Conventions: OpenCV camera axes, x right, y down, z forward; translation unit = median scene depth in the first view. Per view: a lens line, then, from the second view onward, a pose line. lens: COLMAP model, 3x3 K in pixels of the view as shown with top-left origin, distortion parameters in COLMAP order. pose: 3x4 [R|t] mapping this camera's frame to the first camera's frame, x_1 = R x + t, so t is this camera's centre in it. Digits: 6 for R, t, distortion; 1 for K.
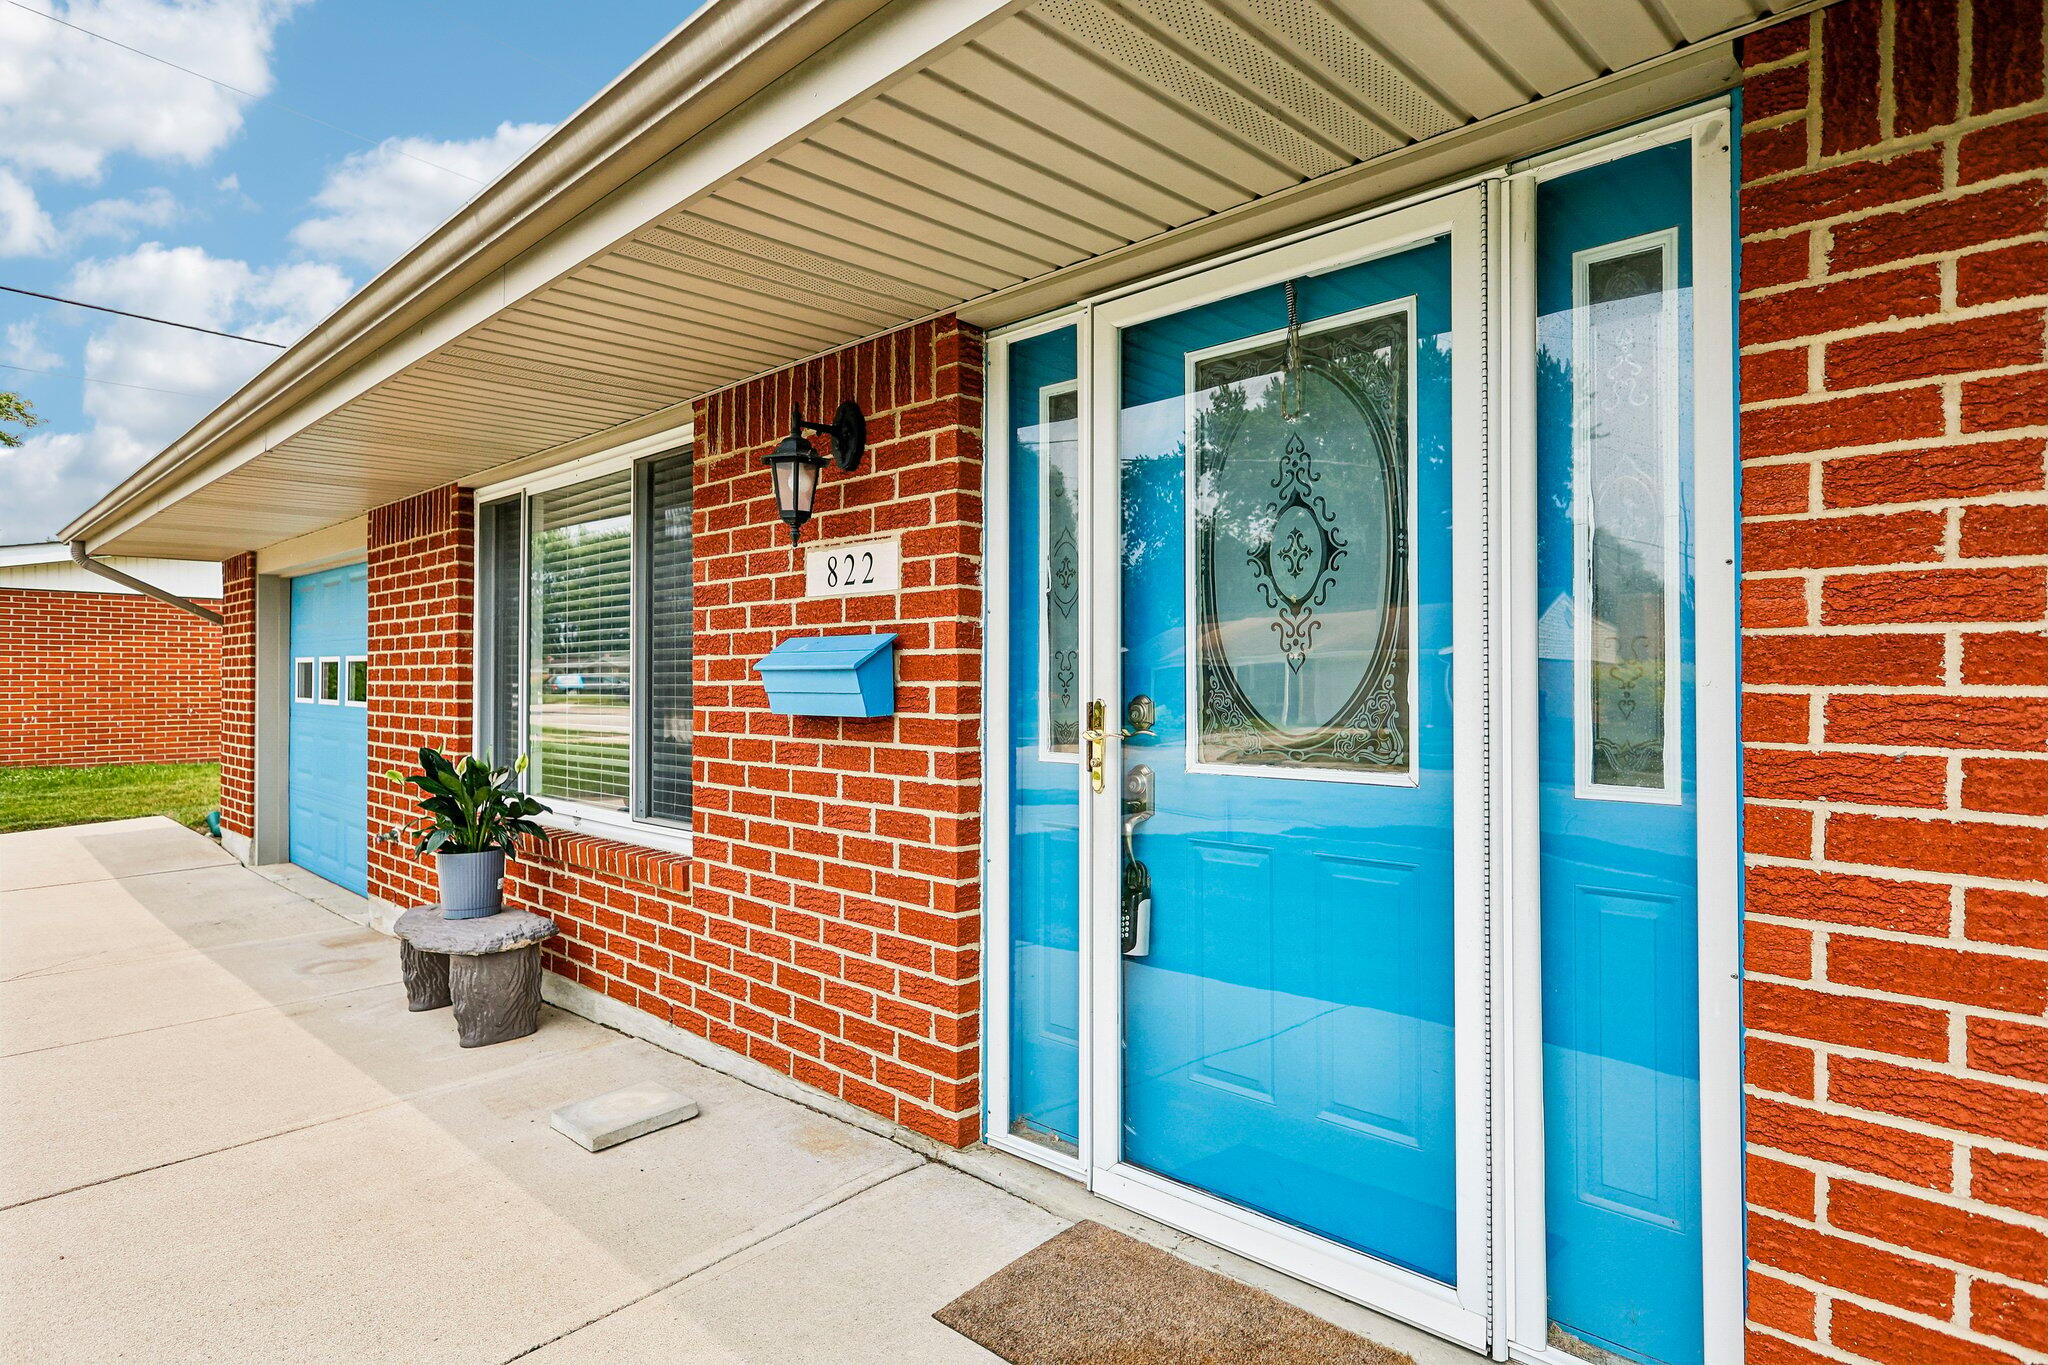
lens RADIAL K [[1102.0, 0, 1019.9], [0, 1102.0, 671.9], [0, 0, 1]] dist [0.002401, 0.000920]
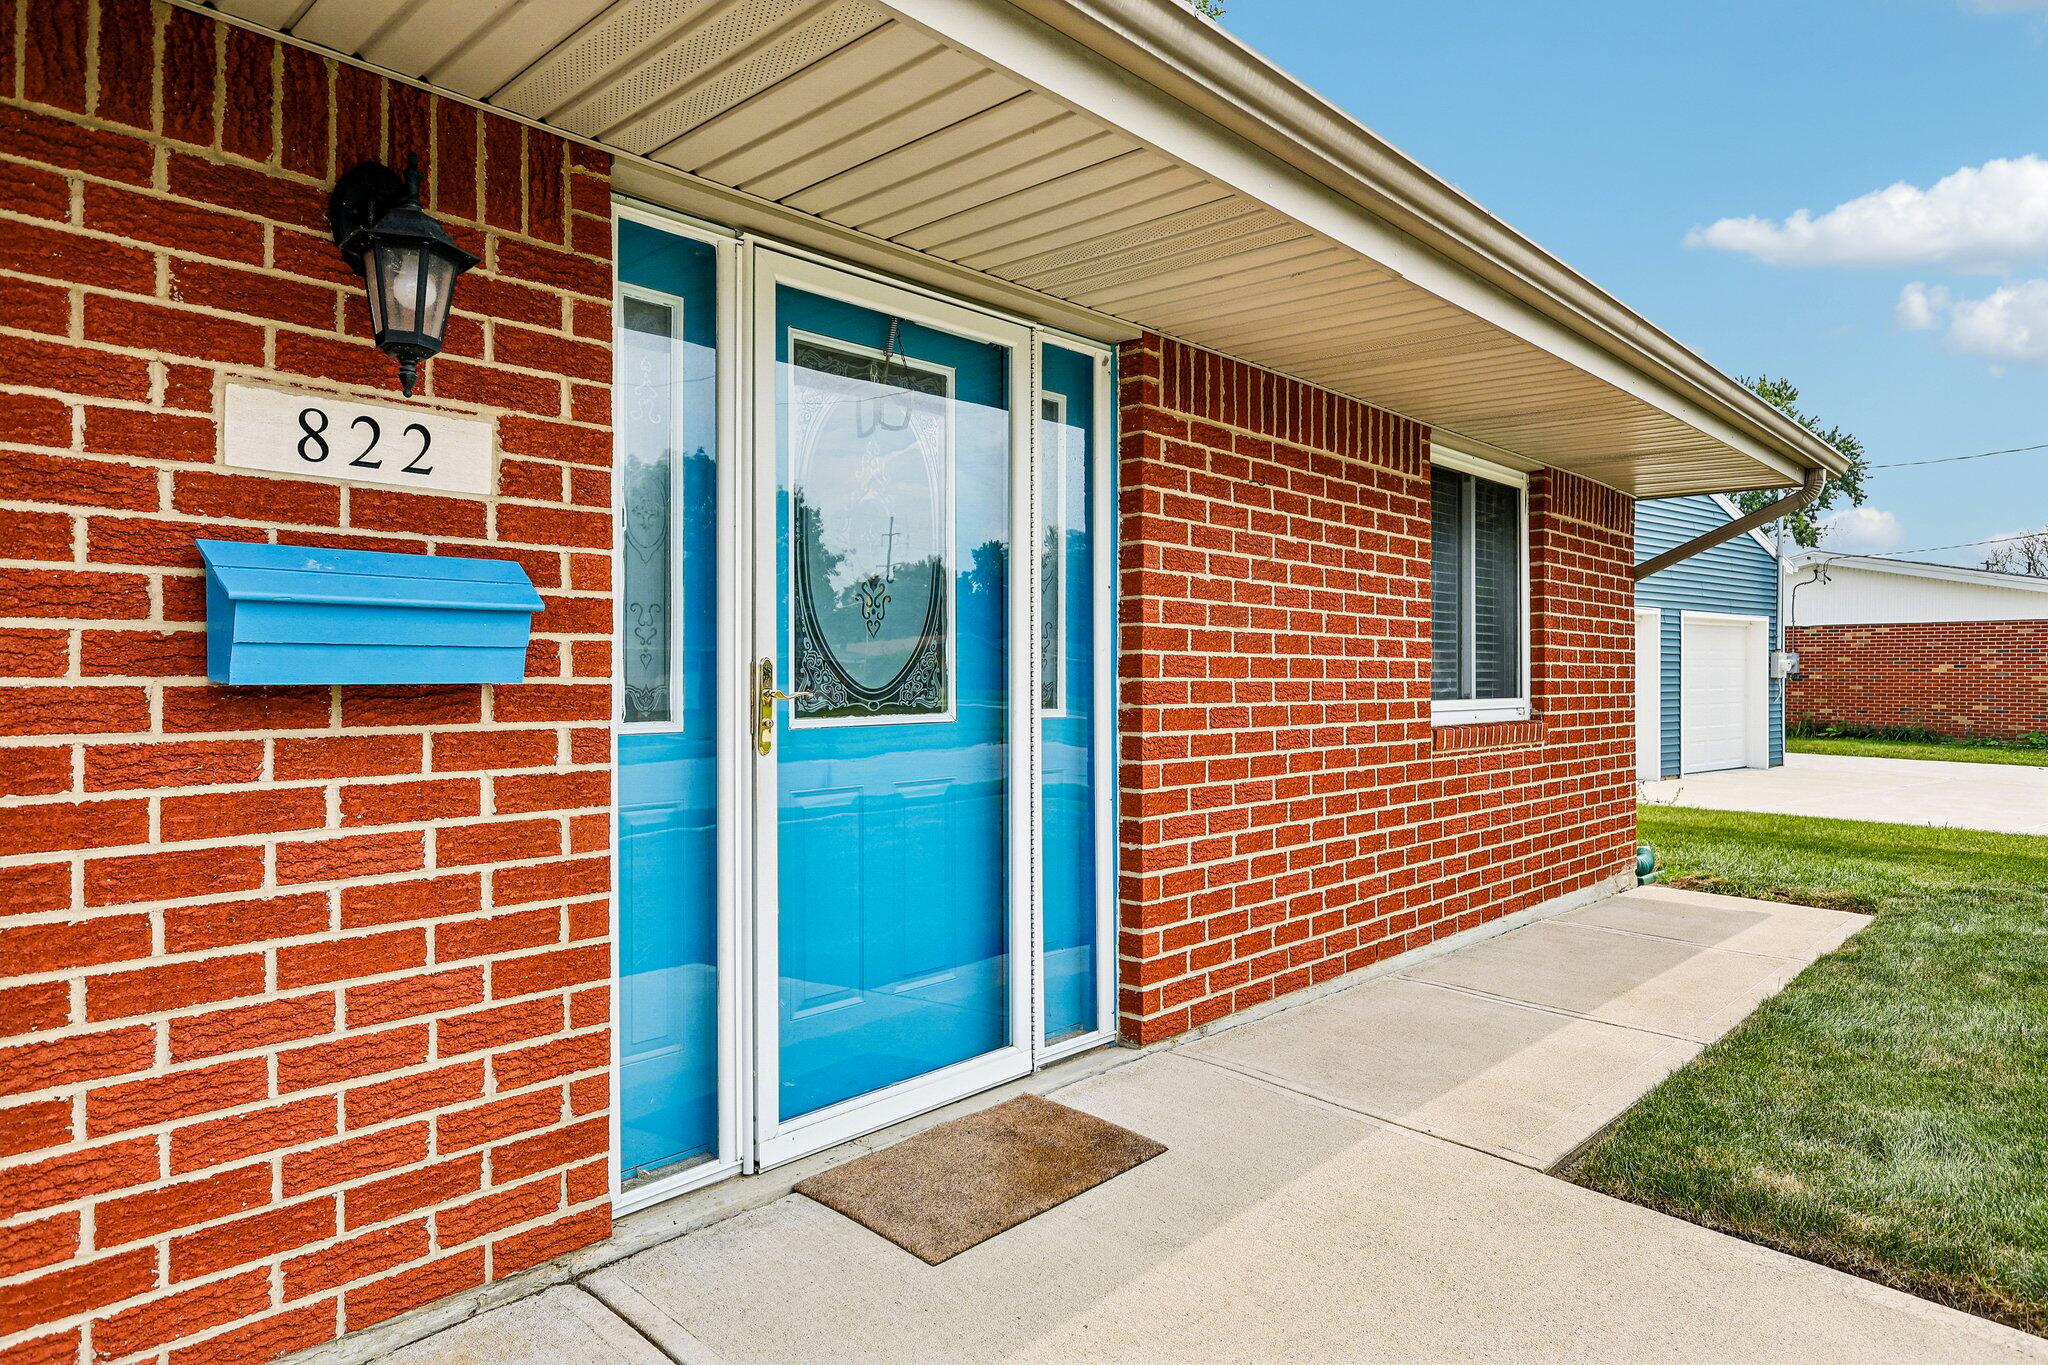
lens RADIAL K [[1219.8, 0, 1035.4], [0, 1219.8, 672.0], [0, 0, 1]] dist [0.001343, 0.002819]
pose [[-0.024694, 0.001994, 0.999693, -0.806206], [-0.009496, 0.999952, -0.002229, 0.029737], [-0.999650, -0.009548, -0.024674, 0.634297]]
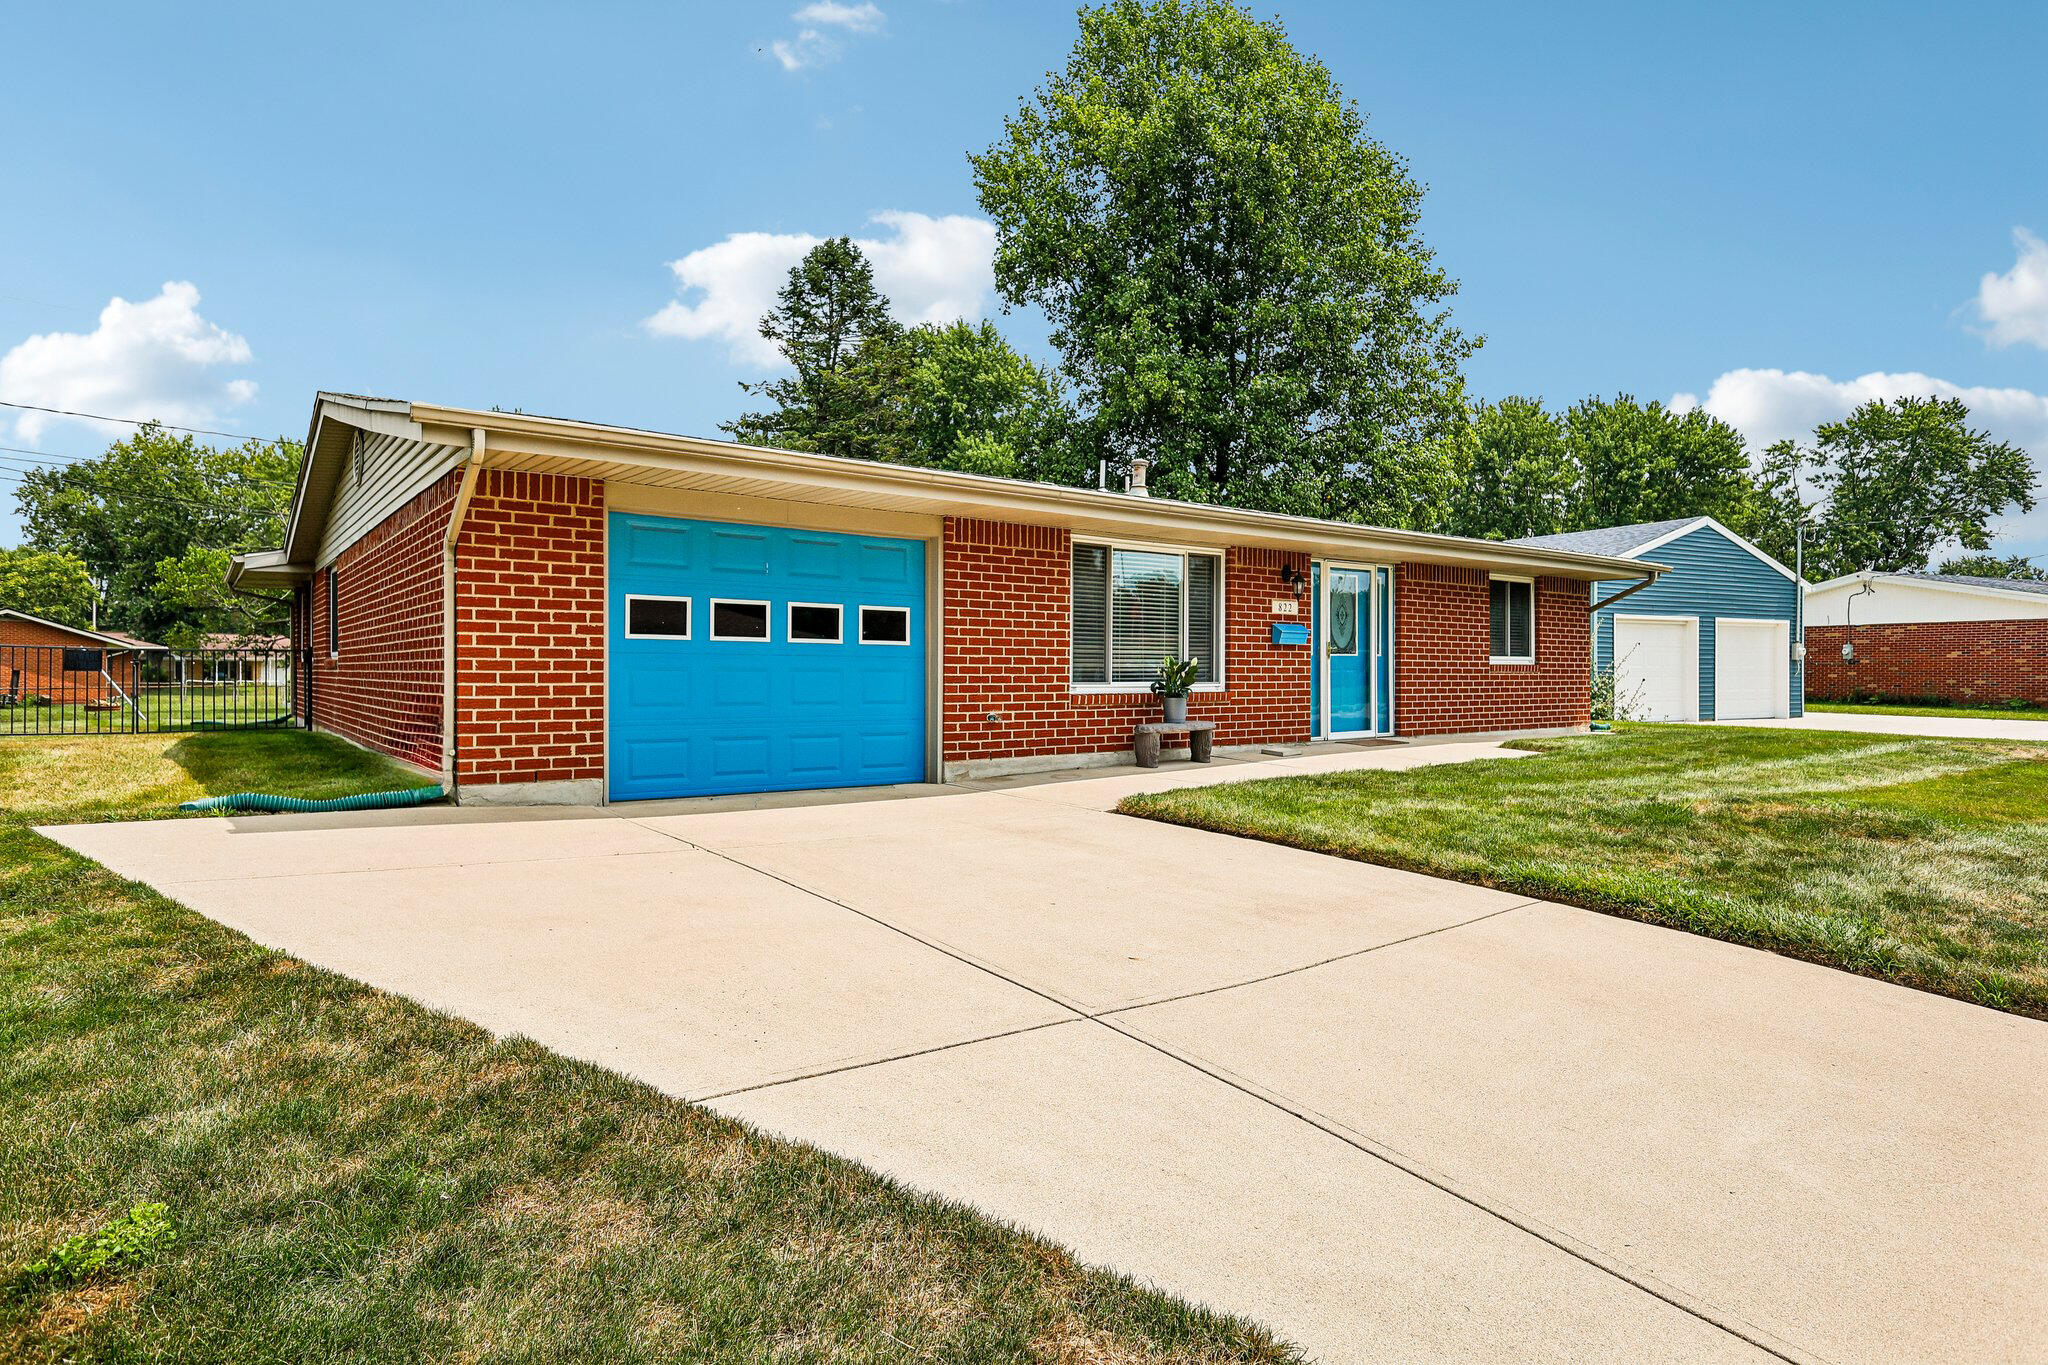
lens RADIAL K [[1137.9, 0, 1027.9], [0, 1137.9, 683.6], [0, 0, 1]] dist [0.004067, 0.000853]
pose [[0.152944, -0.009482, 0.988189, -4.201036], [-0.008056, 0.999909, 0.010841, 0.138926], [-0.988202, -0.009619, 0.152854, 1.250594]]
